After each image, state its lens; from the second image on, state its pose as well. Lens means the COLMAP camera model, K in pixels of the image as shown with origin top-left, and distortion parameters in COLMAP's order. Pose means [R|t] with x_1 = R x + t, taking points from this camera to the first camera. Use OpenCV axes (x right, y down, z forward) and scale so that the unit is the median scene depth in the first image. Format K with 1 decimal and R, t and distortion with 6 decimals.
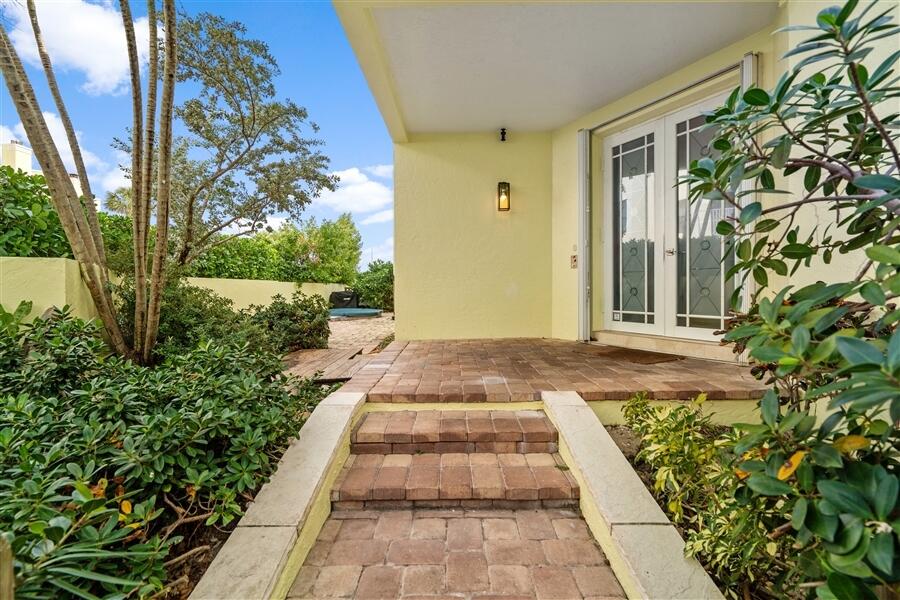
lens RADIAL K [[407.6, 0, 450.0], [0, 407.6, 300.0], [0, 0, 1]] dist [-0.000293, 0.000089]
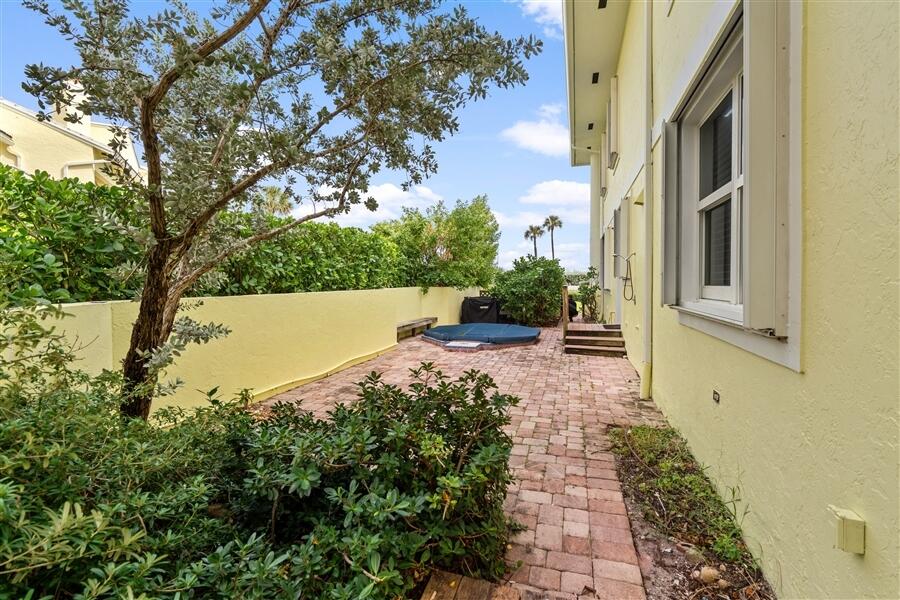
lens RADIAL K [[407.6, 0, 450.0], [0, 407.6, 300.0], [0, 0, 1]] dist [-0.000293, 0.000089]
pose [[0.958338, 0.017129, -0.285123, -0.143184], [-0.010912, 0.999667, 0.023379, -0.047755], [0.285429, -0.019294, 0.958206, 0.378967]]
